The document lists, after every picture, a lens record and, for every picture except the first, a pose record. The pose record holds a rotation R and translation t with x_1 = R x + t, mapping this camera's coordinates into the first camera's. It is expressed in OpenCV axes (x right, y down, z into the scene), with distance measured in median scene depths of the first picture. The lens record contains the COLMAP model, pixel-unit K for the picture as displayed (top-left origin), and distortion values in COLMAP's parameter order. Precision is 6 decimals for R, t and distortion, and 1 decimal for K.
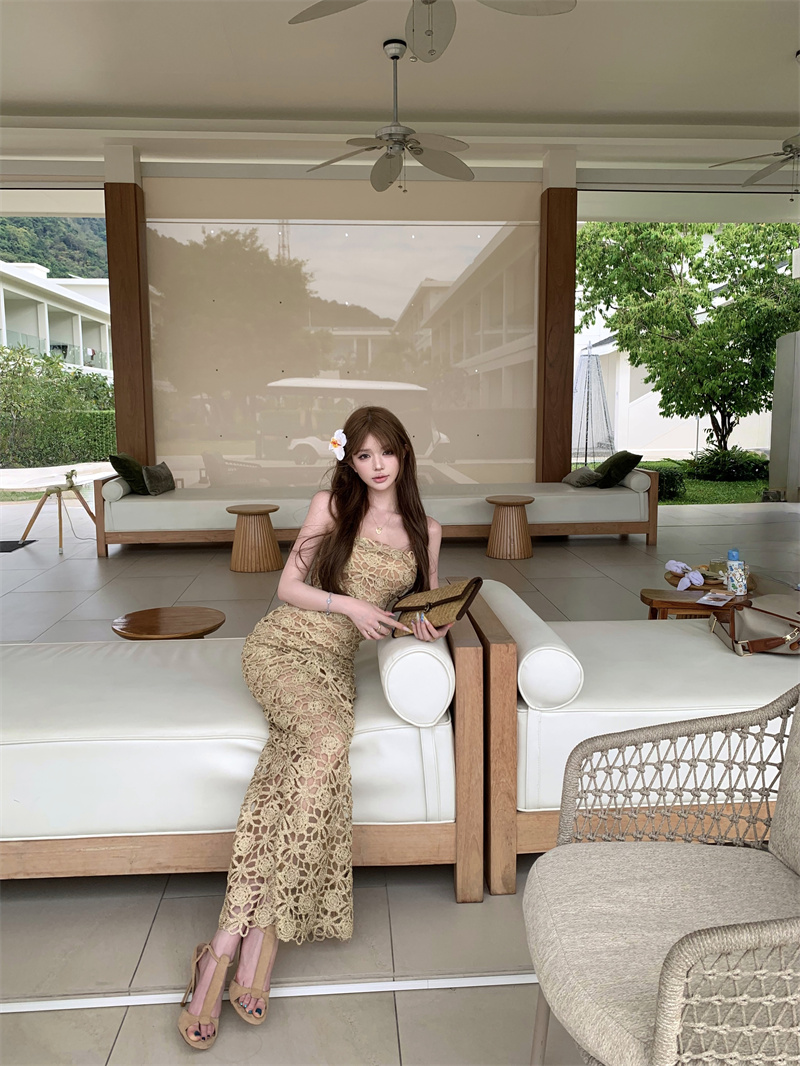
lens RADIAL K [[811.8, 0, 411.4], [0, 811.8, 529.0], [0, 0, 1]] dist [0.033217, -0.005843]
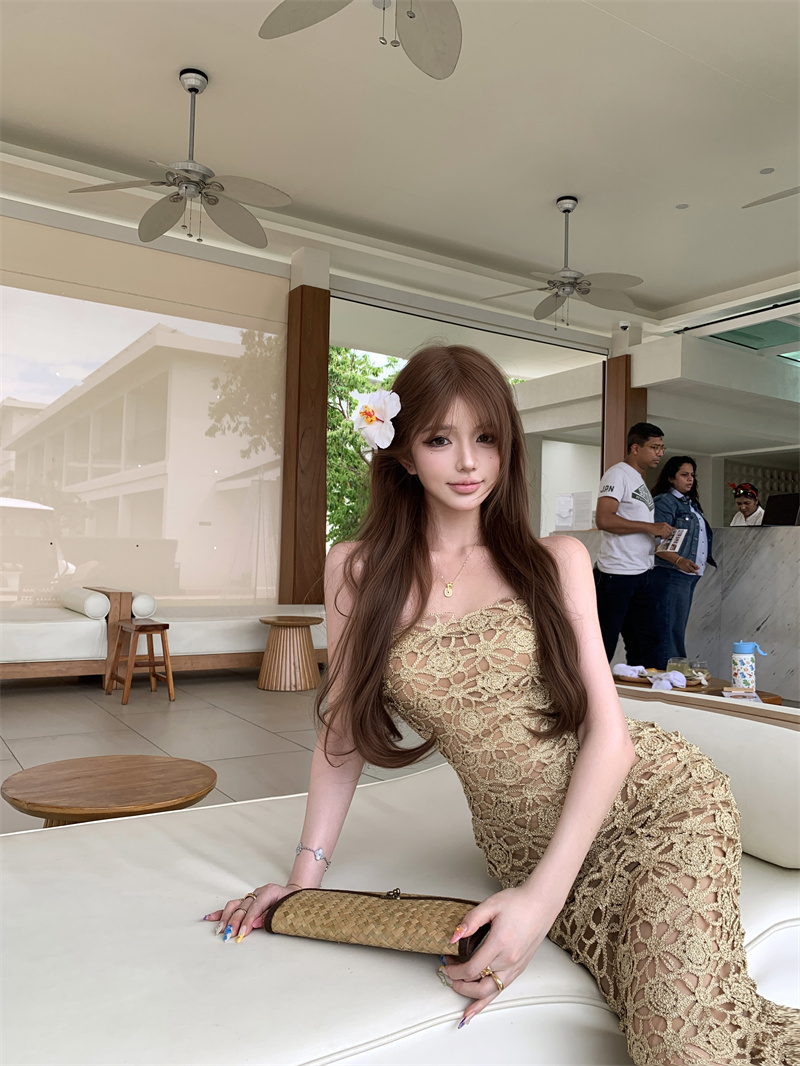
lens RADIAL K [[811.8, 0, 411.4], [0, 811.8, 529.0], [0, 0, 1]] dist [0.033217, -0.005843]
pose [[0.864225, 0.040553, 0.501469, -0.178152], [0.050245, 0.984806, -0.166232, 0.016632], [-0.500590, 0.168859, 0.849056, 0.190632]]
